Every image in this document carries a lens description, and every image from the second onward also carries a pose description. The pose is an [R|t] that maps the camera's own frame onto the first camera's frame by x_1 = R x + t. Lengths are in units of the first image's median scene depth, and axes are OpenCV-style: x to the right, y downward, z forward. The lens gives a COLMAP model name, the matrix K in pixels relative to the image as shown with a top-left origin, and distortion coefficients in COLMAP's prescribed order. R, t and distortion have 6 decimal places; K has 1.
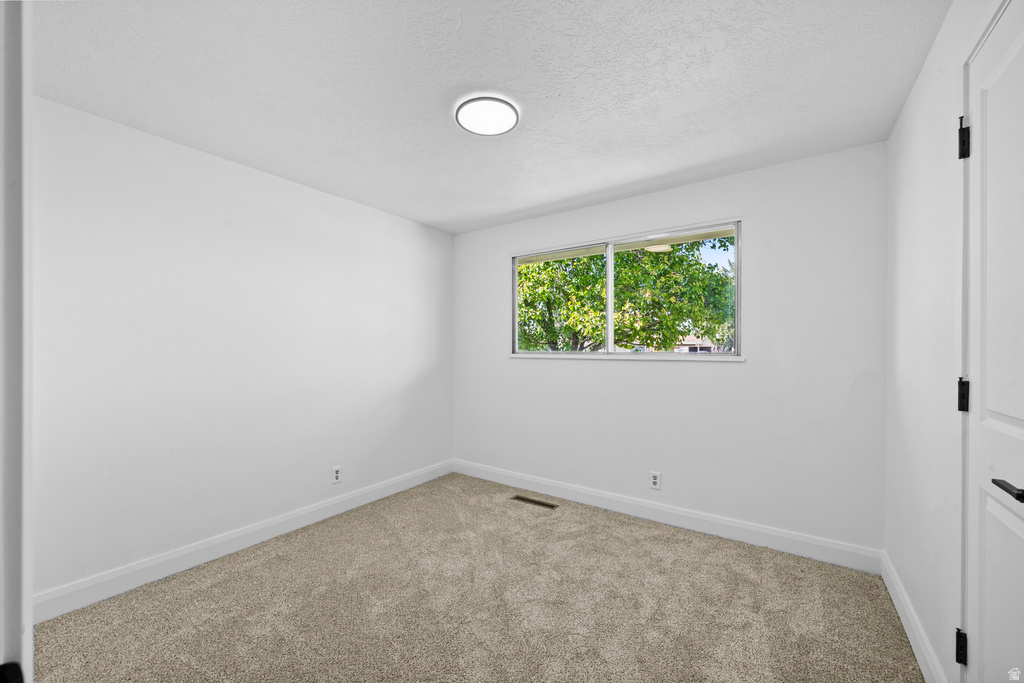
lens RADIAL K [[401.3, 0, 507.2], [0, 401.3, 347.3], [0, 0, 1]] dist [-0.000180, -0.000121]
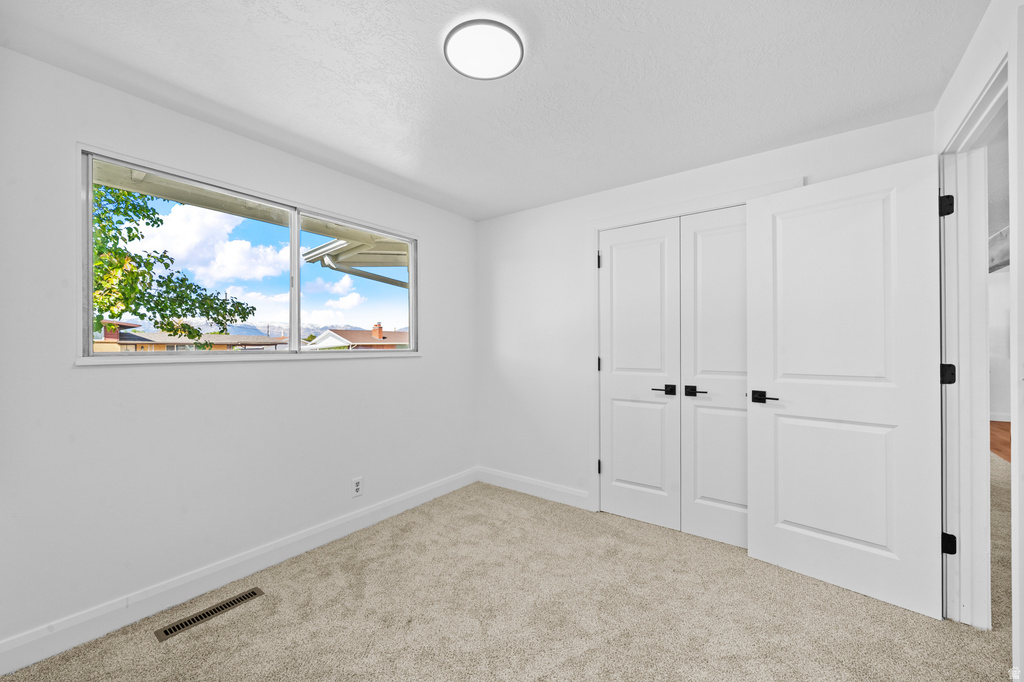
lens RADIAL K [[397.0, 0, 512.0], [0, 397.0, 341.0], [0, 0, 1]] dist [0.000005, -0.000021]
pose [[0.024862, 0.015723, 0.999567, -0.604543], [0.000404, 0.999876, -0.015738, 0.008485], [-0.999691, 0.000796, 0.024853, 0.677565]]
